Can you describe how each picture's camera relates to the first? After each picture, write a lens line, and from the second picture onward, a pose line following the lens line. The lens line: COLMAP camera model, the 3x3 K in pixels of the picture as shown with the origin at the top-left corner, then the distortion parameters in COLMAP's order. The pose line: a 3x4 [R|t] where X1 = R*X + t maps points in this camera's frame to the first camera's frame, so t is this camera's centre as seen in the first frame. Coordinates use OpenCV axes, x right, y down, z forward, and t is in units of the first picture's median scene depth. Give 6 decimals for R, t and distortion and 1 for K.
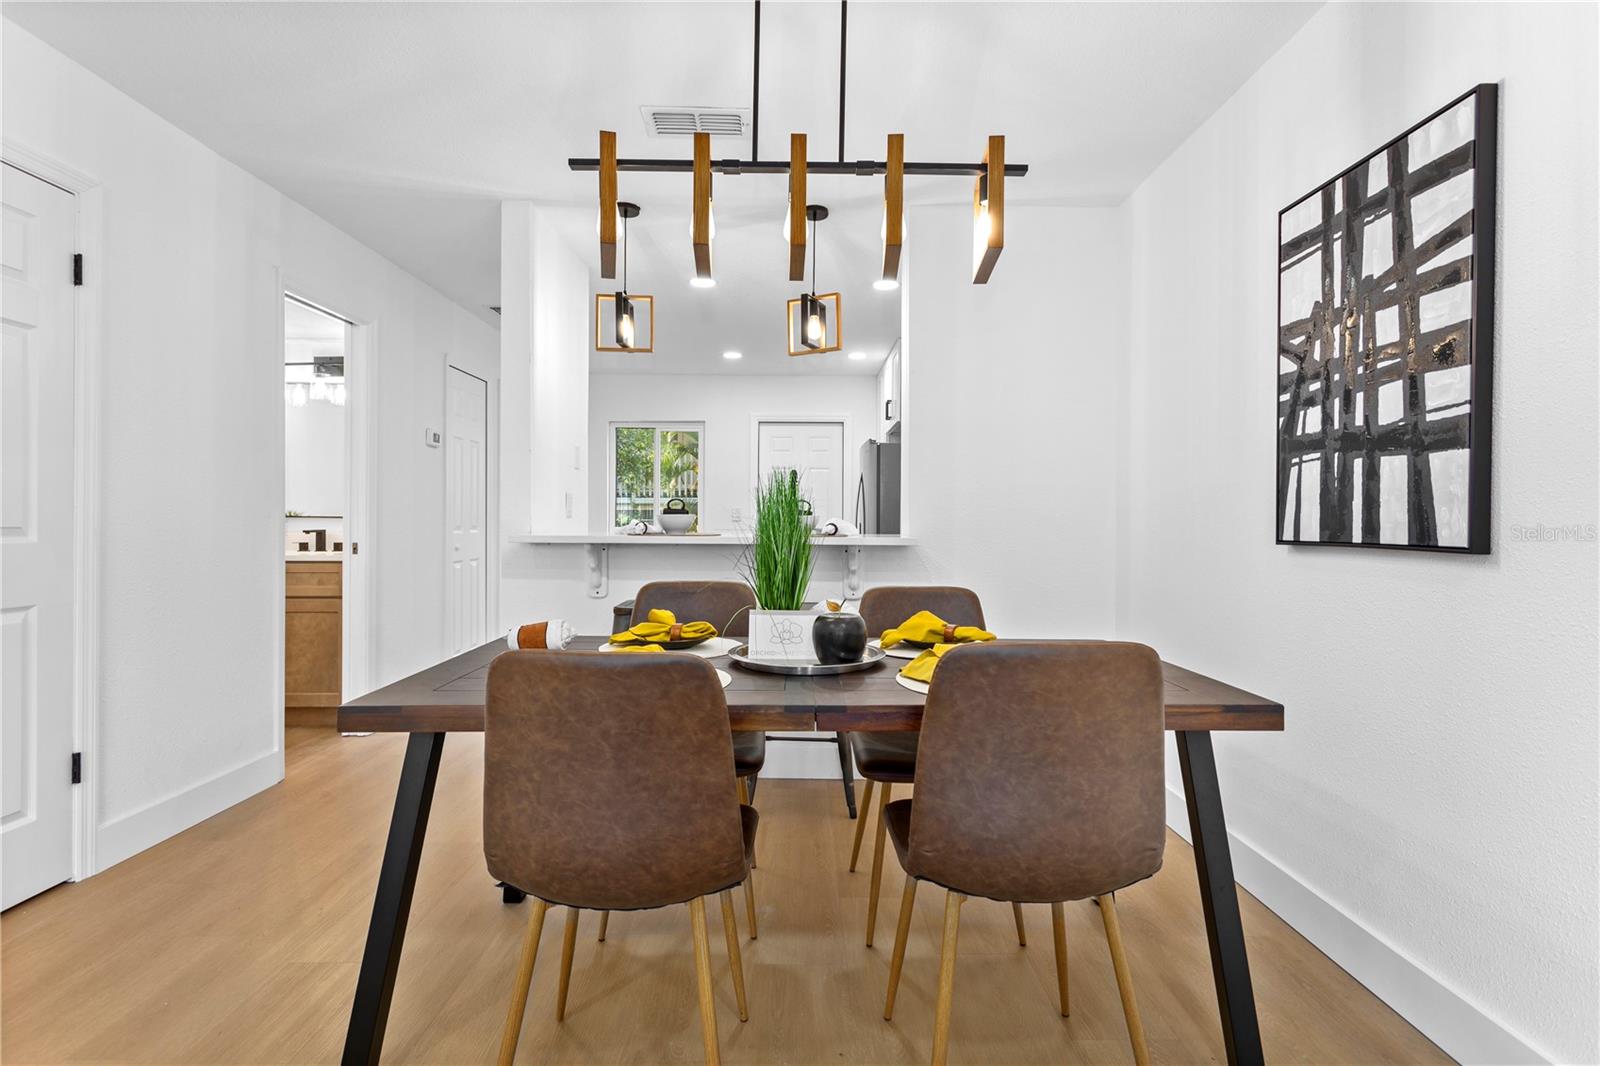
lens RADIAL K [[746.9, 0, 806.5], [0, 746.9, 526.4], [0, 0, 1]] dist [-0.001458, -0.000341]
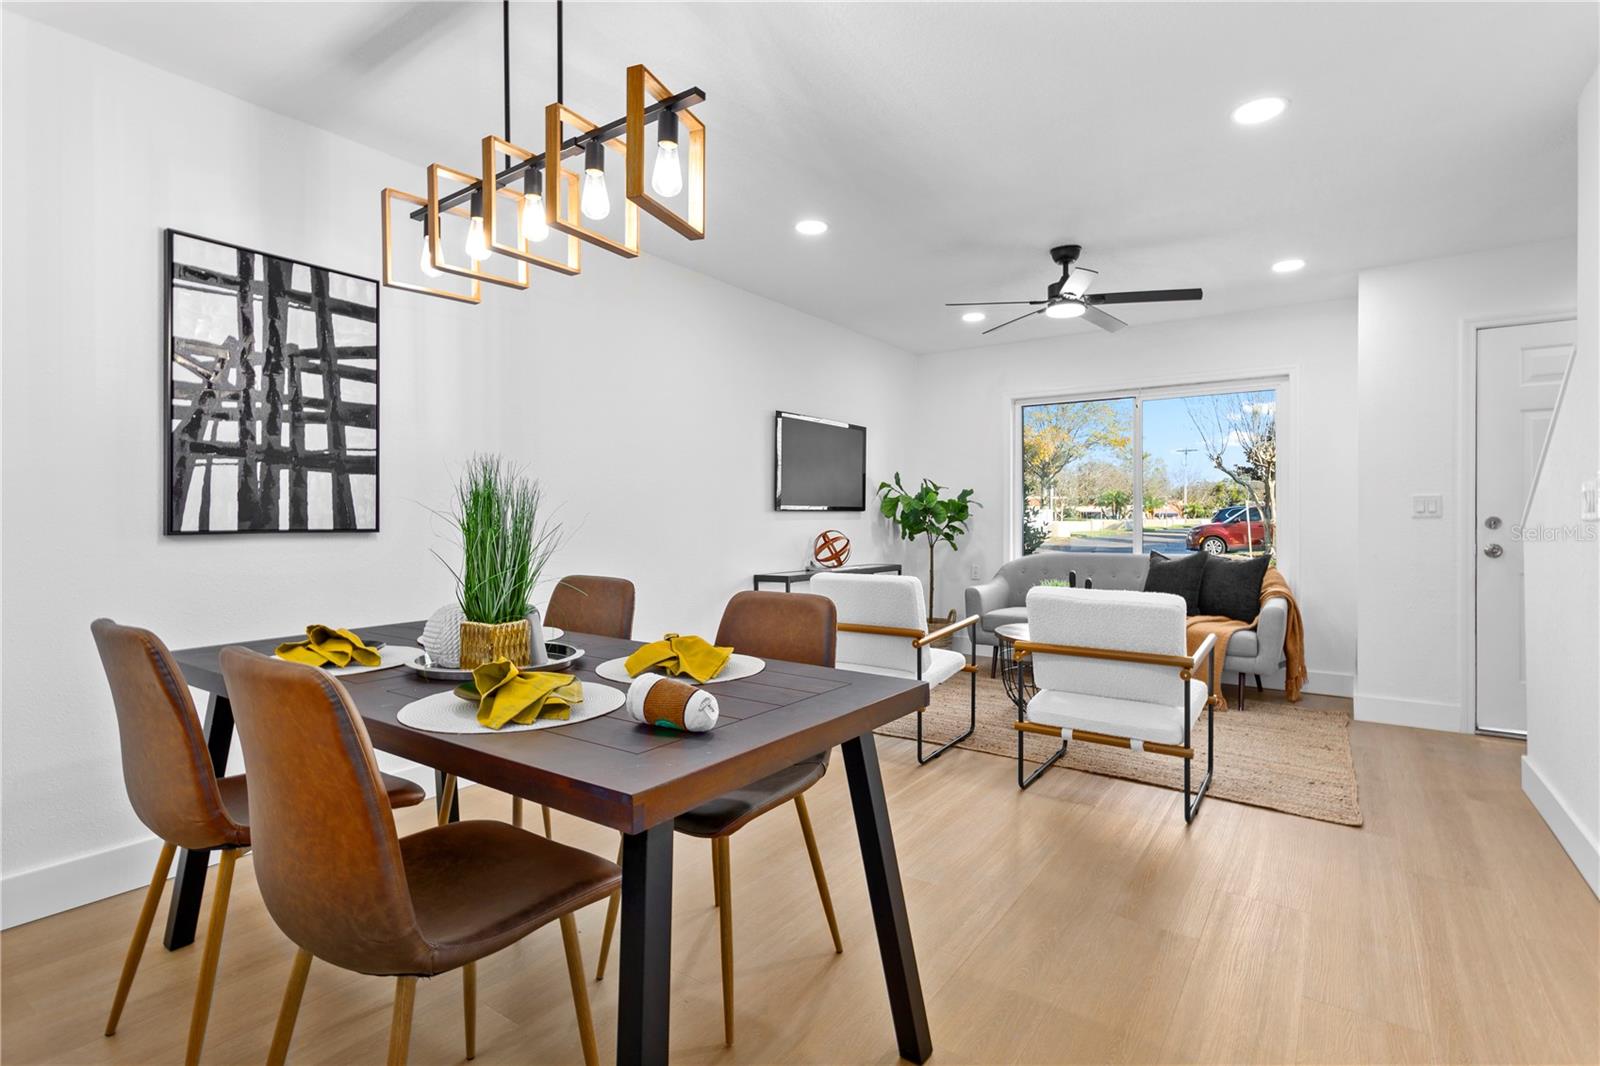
lens RADIAL K [[770.1, 0, 801.3], [0, 770.1, 518.0], [0, 0, 1]] dist [-0.002362, 0.000350]
pose [[-0.808658, -0.006448, 0.588243, -0.883107], [-0.001271, 0.999957, 0.009214, -0.014437], [-0.588277, 0.006704, -0.808632, 1.570803]]
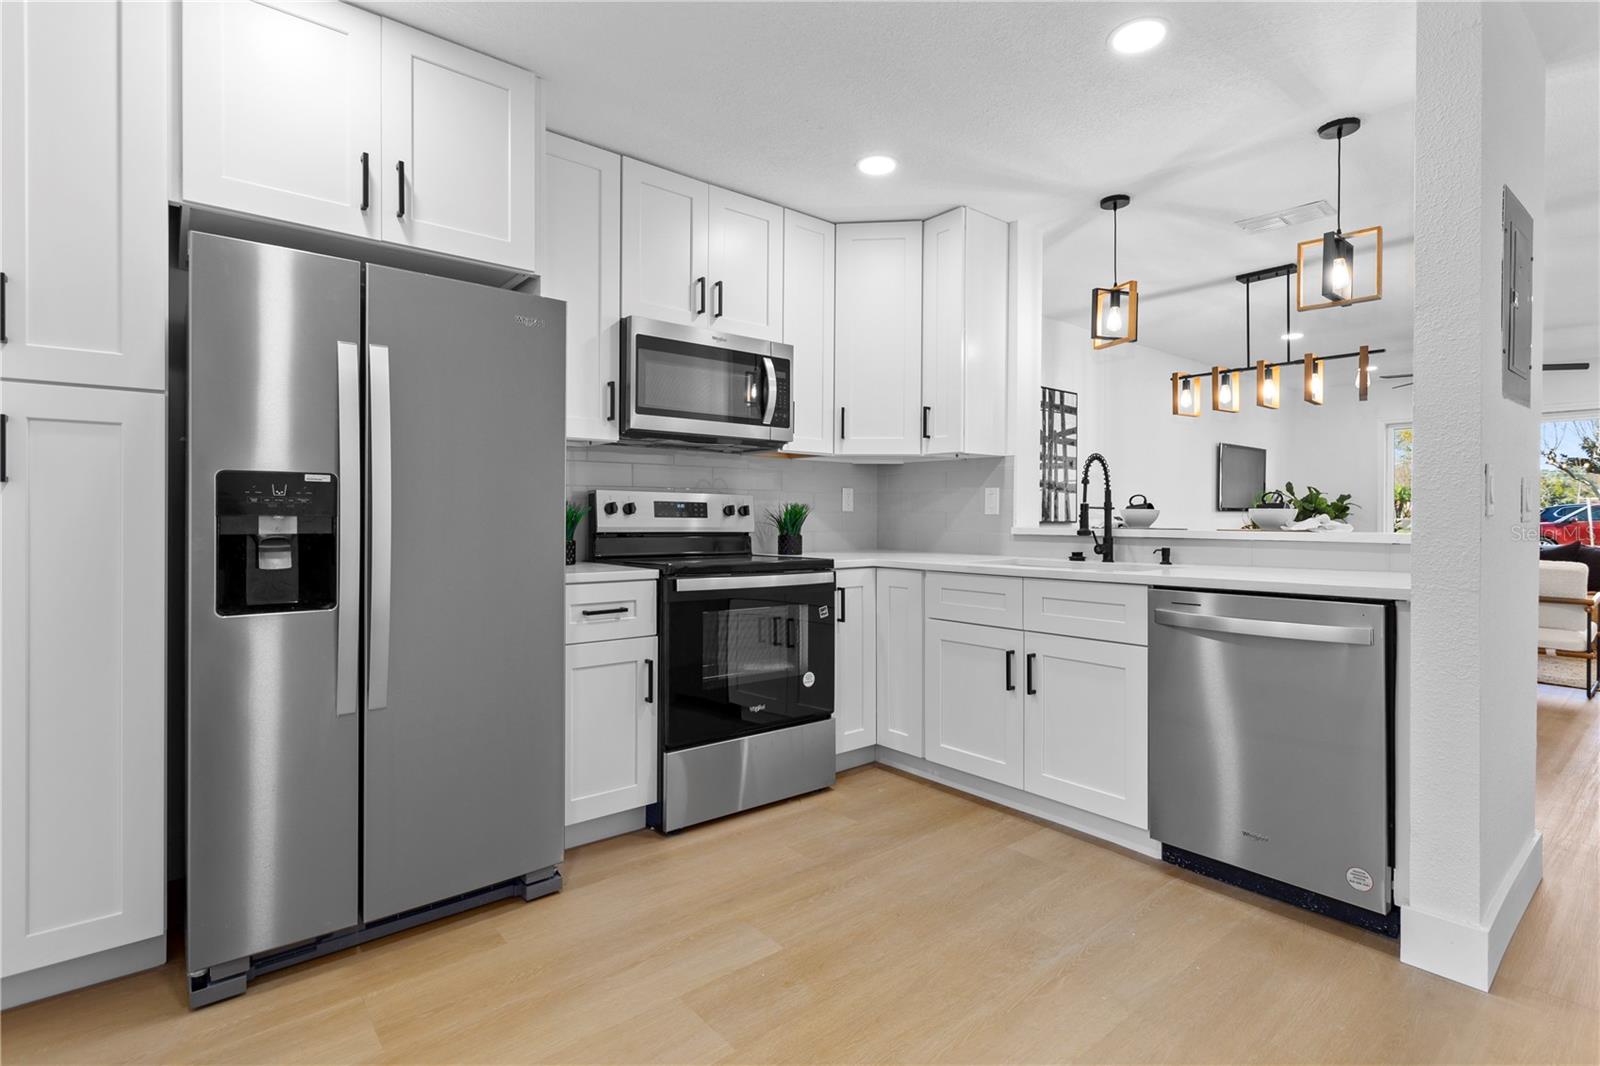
lens RADIAL K [[770.1, 0, 801.3], [0, 770.1, 518.0], [0, 0, 1]] dist [-0.002362, 0.000350]
pose [[-0.627473, -0.012473, 0.778539, -0.949586], [-0.002791, 0.999901, 0.013770, -0.028807], [-0.778634, 0.006467, -0.627445, 3.557453]]
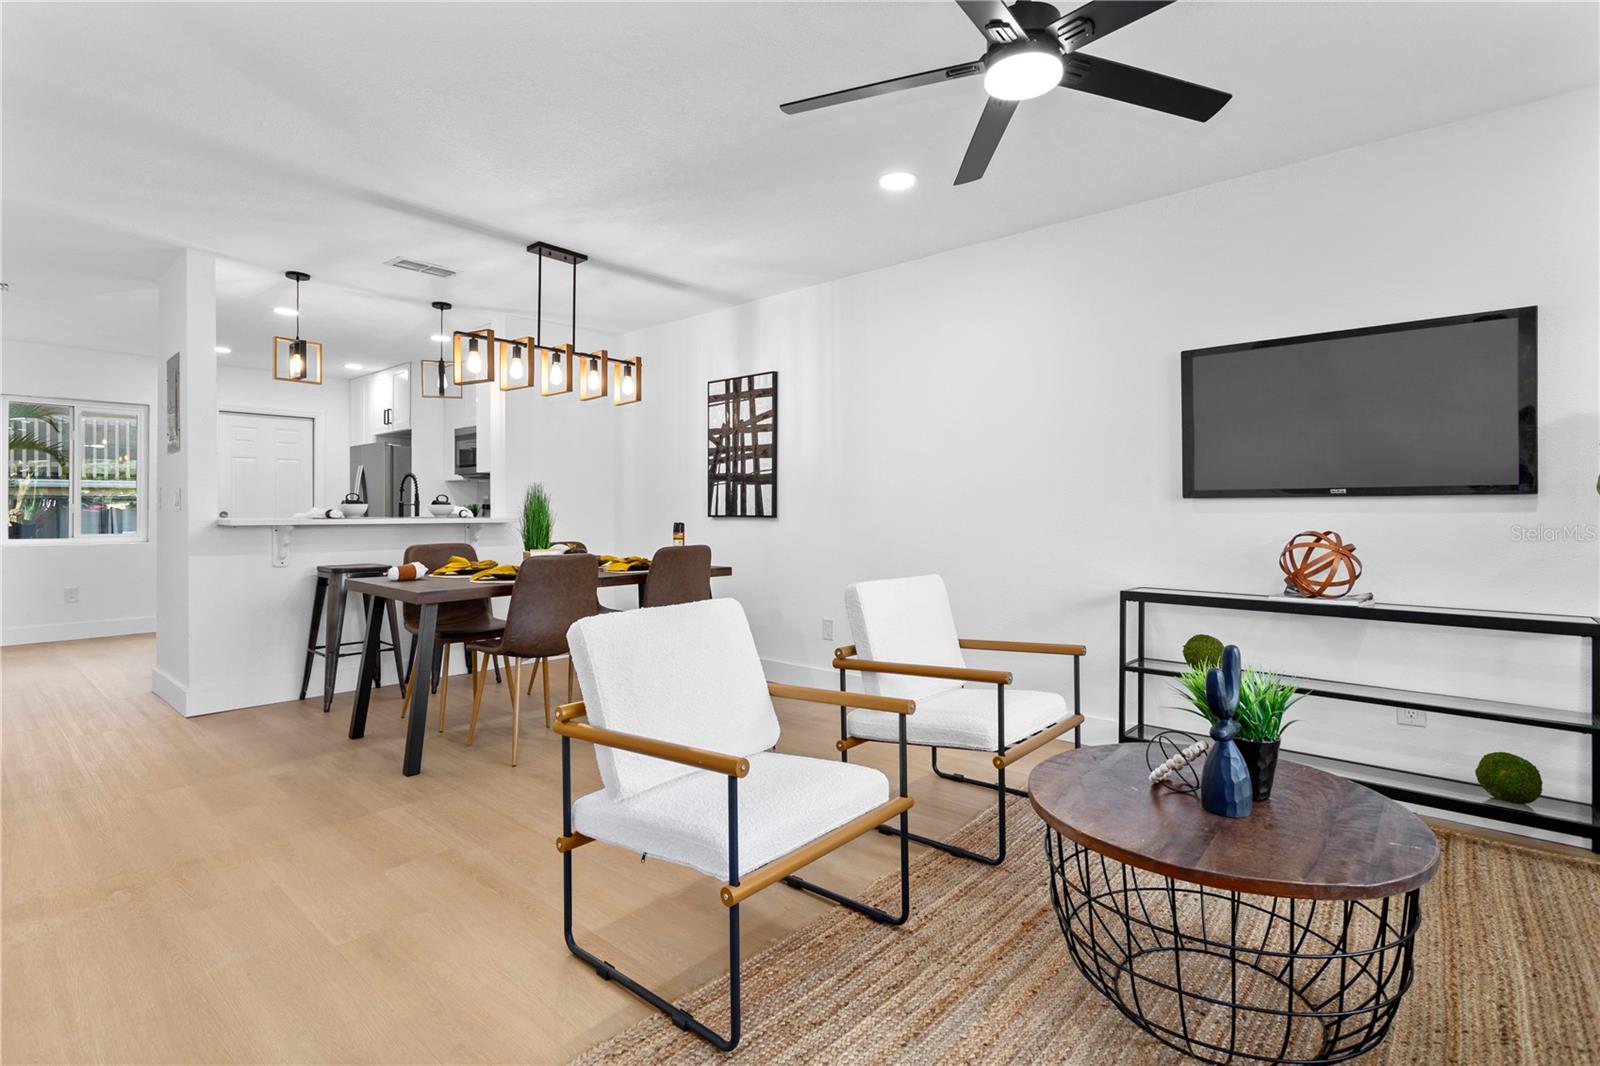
lens RADIAL K [[761.0, 0, 800.8], [0, 761.0, 511.6], [0, 0, 1]] dist [-0.002773, 0.000929]
pose [[0.668944, -0.005916, 0.743289, -1.179506], [0.008542, 0.999963, 0.000271, 0.009333], [-0.743264, 0.006168, 0.668970, -1.033282]]
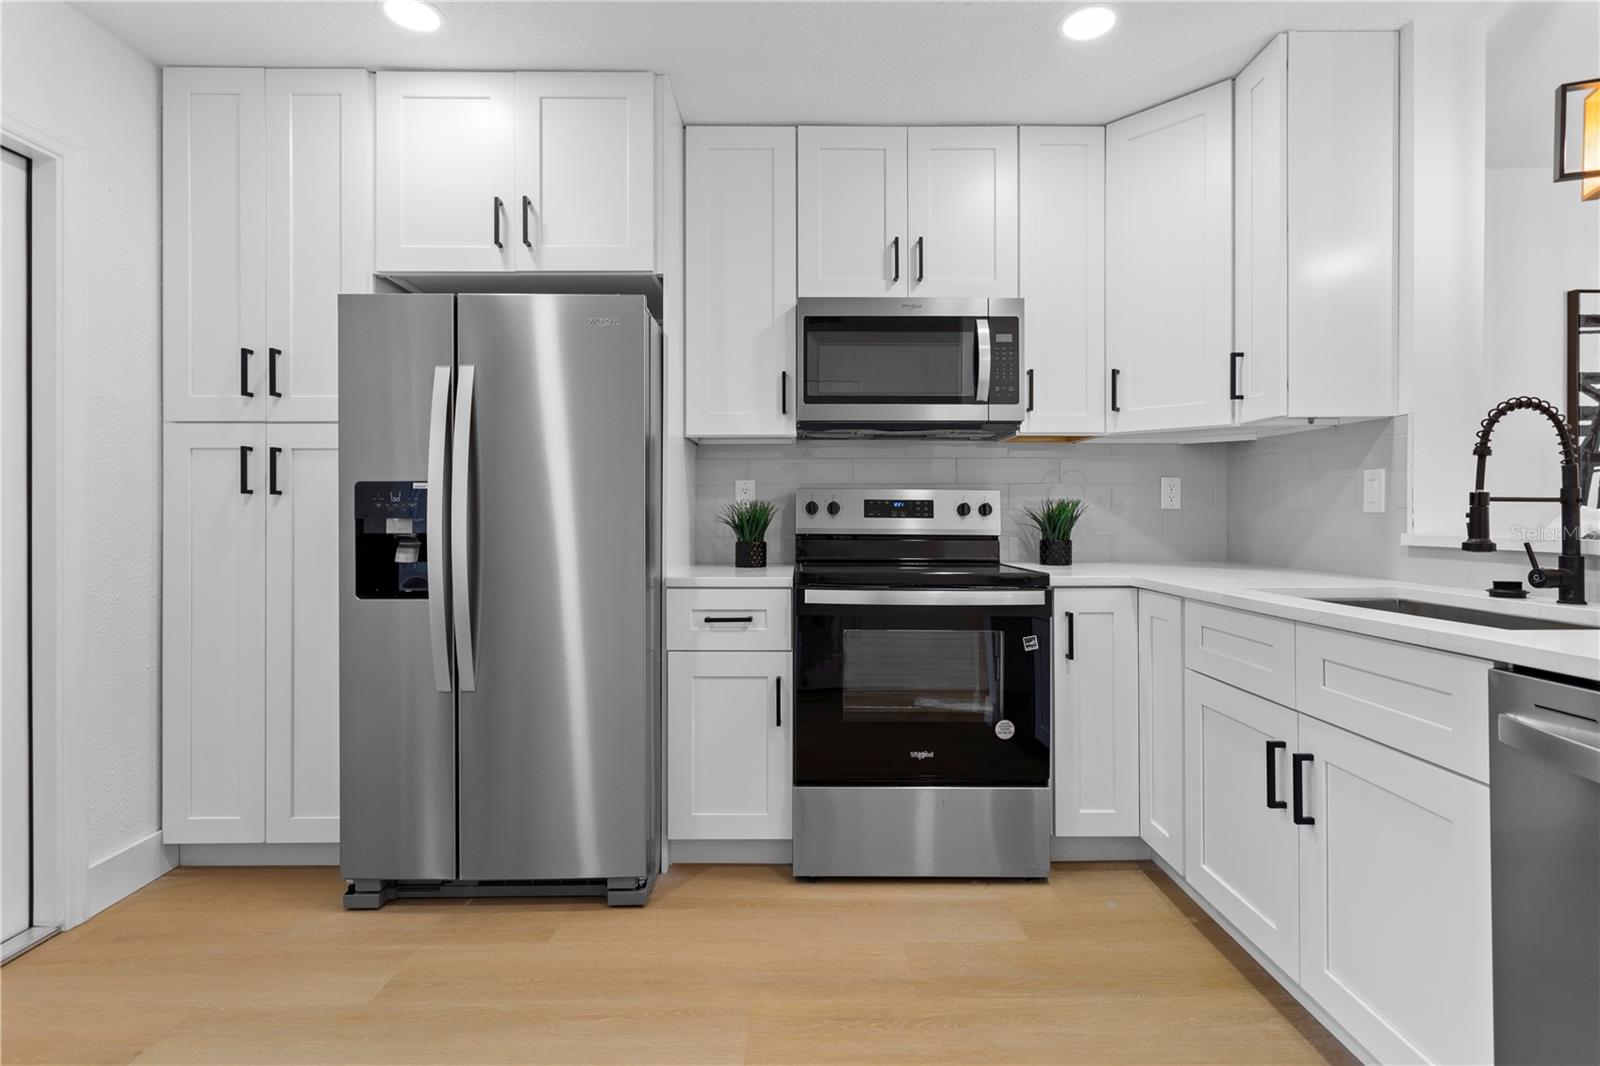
lens RADIAL K [[761.0, 0, 800.8], [0, 761.0, 511.6], [0, 0, 1]] dist [-0.002773, 0.000929]
pose [[0.005047, -0.006511, 0.999966, -0.924700], [0.008100, 0.999946, 0.006470, -0.028584], [-0.999954, 0.008067, 0.005100, 2.827450]]
